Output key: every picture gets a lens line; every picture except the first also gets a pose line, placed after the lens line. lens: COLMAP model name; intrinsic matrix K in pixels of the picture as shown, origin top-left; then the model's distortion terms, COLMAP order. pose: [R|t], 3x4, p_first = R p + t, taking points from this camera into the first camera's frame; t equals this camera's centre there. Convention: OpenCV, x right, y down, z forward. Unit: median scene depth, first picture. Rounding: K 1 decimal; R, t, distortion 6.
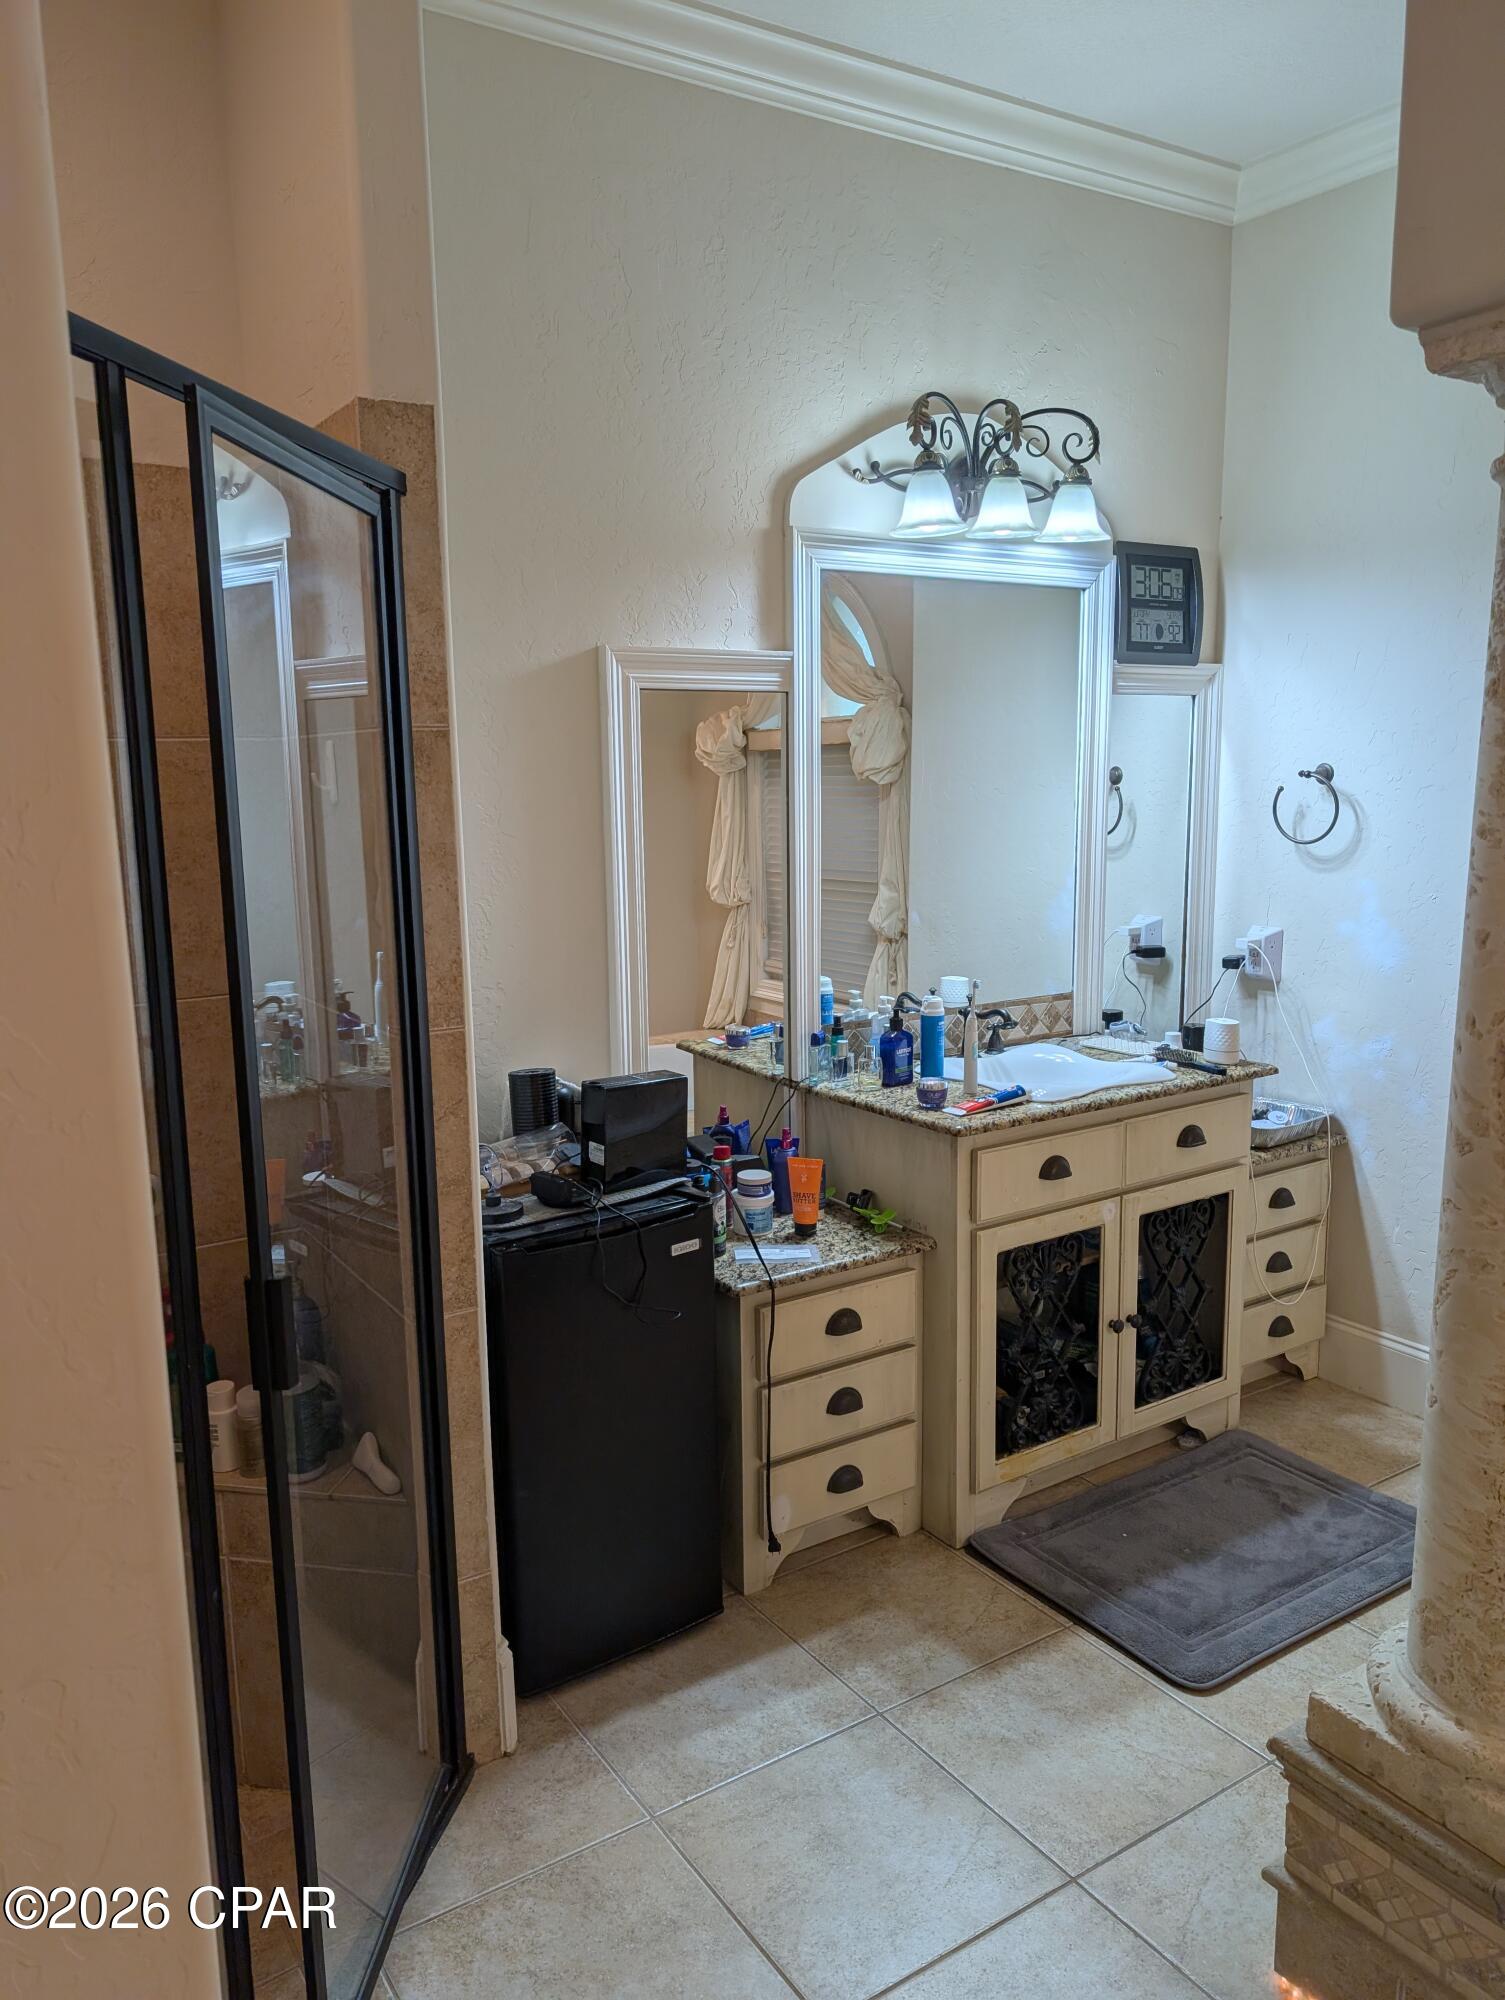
lens RADIAL K [[1427.6, 0, 749.3], [0, 1427.6, 1008.7], [0, 0, 1]] dist [0.009715, -0.007854]
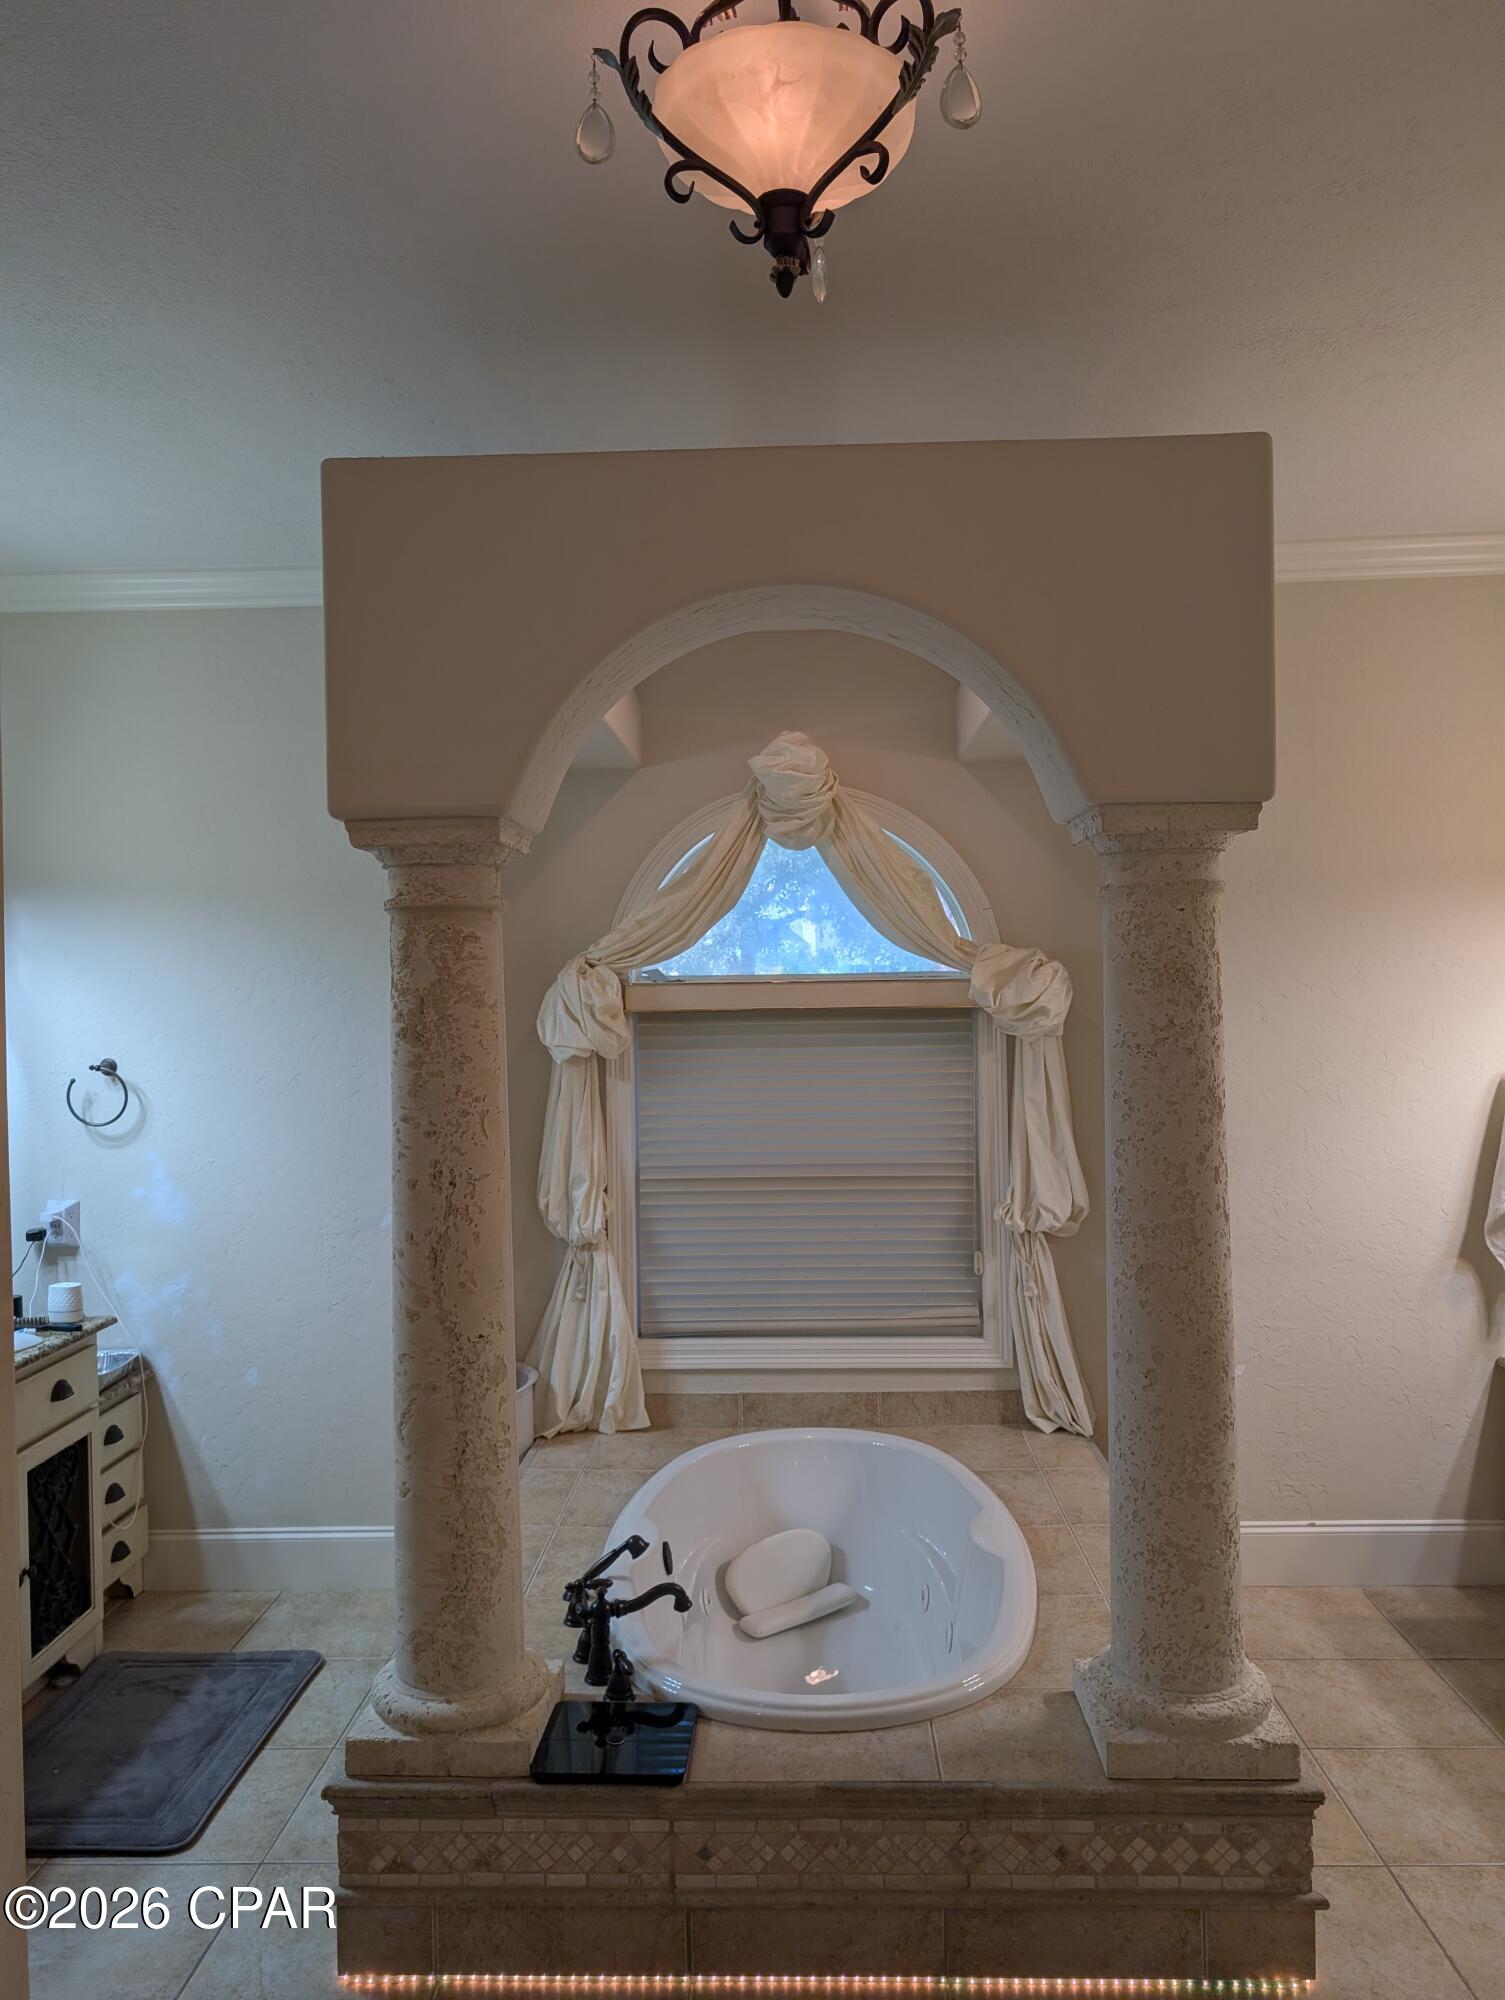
lens RADIAL K [[1427.6, 0, 764.3], [0, 1427.6, 999.1], [0, 0, 1]] dist [0.009715, -0.007854]
pose [[0.562893, 0.006254, 0.826506, -0.306903], [0.146953, 0.983282, -0.107523, -0.011482], [-0.813361, 0.181981, 0.552563, -0.132396]]
